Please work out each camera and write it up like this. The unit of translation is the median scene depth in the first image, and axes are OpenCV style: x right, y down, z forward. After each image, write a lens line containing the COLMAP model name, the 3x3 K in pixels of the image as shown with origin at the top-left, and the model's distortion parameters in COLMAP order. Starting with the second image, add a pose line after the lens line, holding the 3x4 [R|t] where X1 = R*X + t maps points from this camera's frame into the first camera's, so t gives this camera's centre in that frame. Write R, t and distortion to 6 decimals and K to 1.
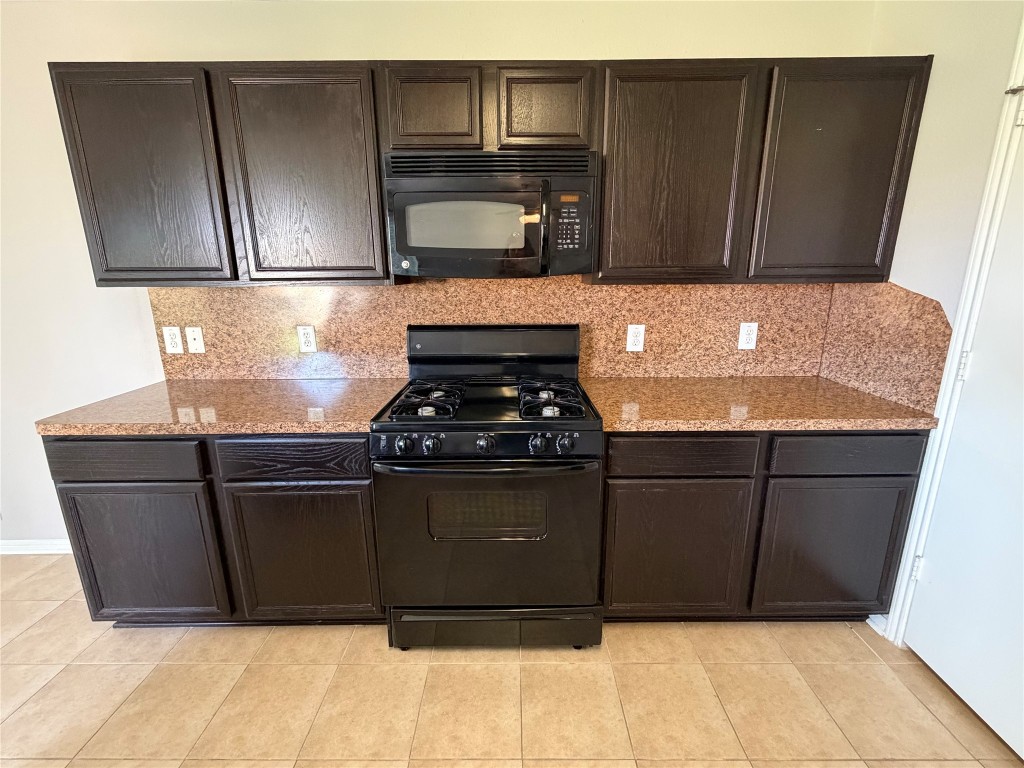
lens RADIAL K [[452.9, 0, 511.5], [0, 452.9, 385.8], [0, 0, 1]] dist [-0.000220, -0.000515]
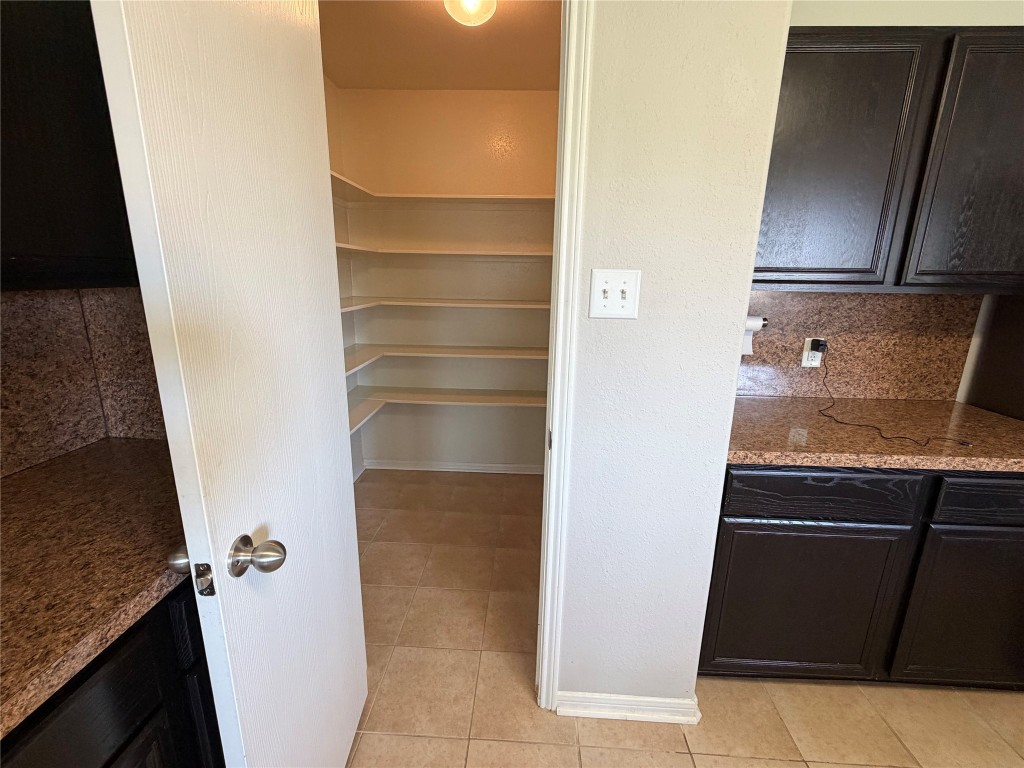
lens RADIAL K [[452.9, 0, 513.2], [0, 452.9, 379.2], [0, 0, 1]] dist [-0.000220, -0.000515]
pose [[0.049073, -0.215887, 0.975184, 0.128085], [0.222071, 0.954280, 0.200084, -0.100185], [-0.973795, 0.206741, 0.094771, 0.402963]]
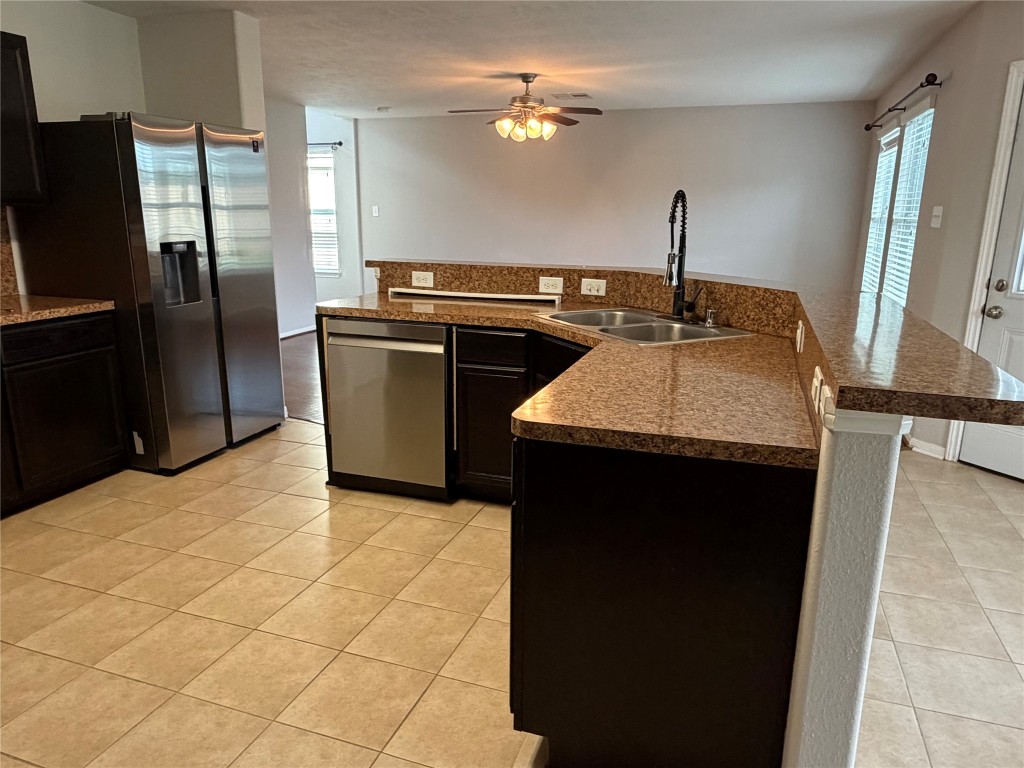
lens RADIAL K [[696.7, 0, 492.6], [0, 696.7, 359.8], [0, 0, 1]] dist [-0.006279, 0.017786]
pose [[-0.936677, -0.072926, 0.342518, -0.661897], [0.080779, 0.906707, 0.413952, -0.158739], [-0.340752, 0.415408, -0.843401, 0.766159]]
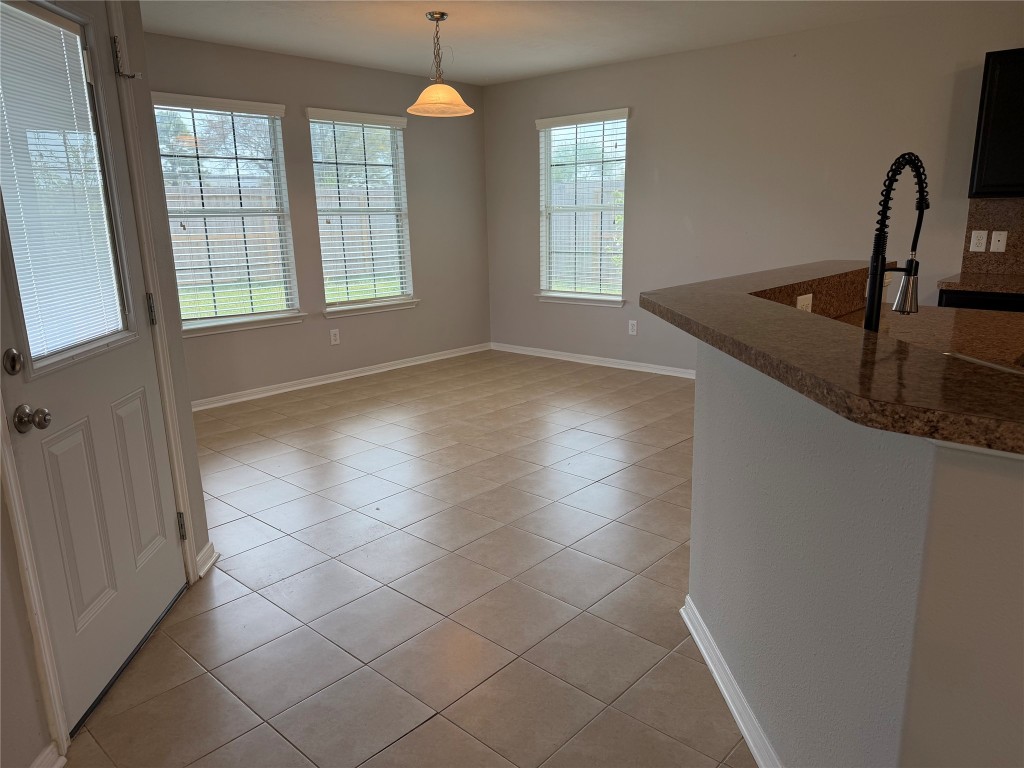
lens RADIAL K [[711.6, 0, 513.8], [0, 711.6, 389.4], [0, 0, 1]] dist [0.053931, -0.051140]
pose [[0.739785, 0.158372, -0.653939, -0.317259], [-0.150256, 0.986245, 0.068869, 0.373621], [0.655851, 0.047310, 0.753406, -1.399434]]
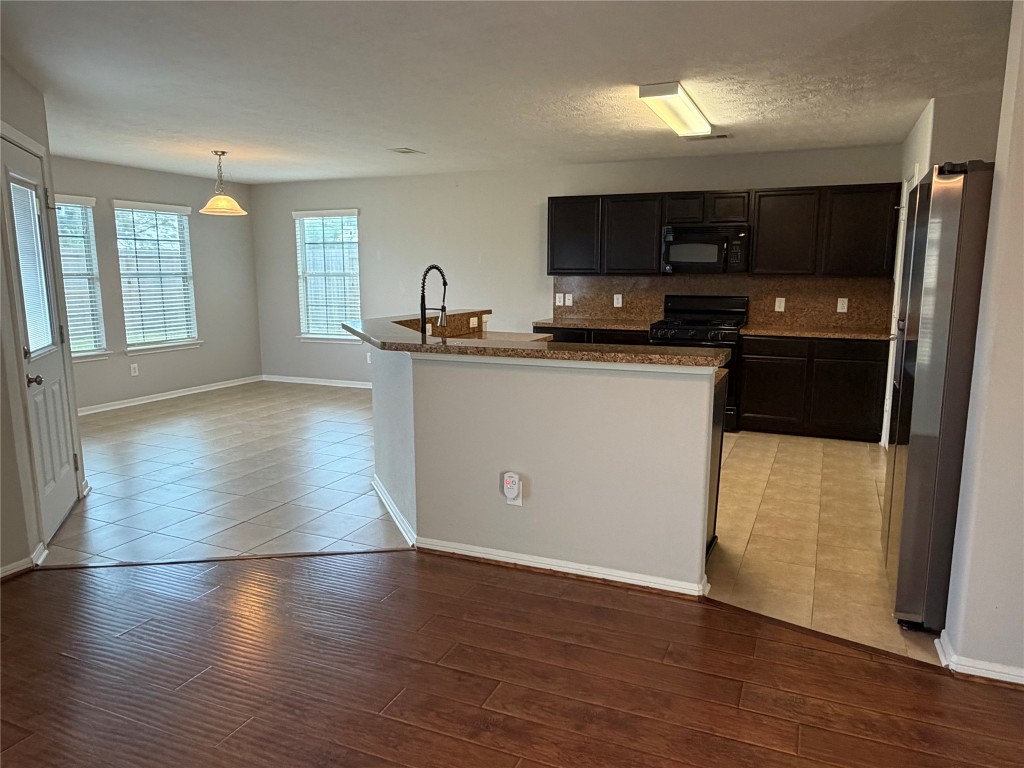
lens RADIAL K [[696.7, 0, 514.3], [0, 696.7, 382.8], [0, 0, 1]] dist [-0.006279, 0.017786]
pose [[0.914202, 0.073850, -0.398474, 0.453295], [-0.104503, 0.992962, -0.055729, 0.525731], [0.391554, 0.092589, 0.915485, -2.213316]]
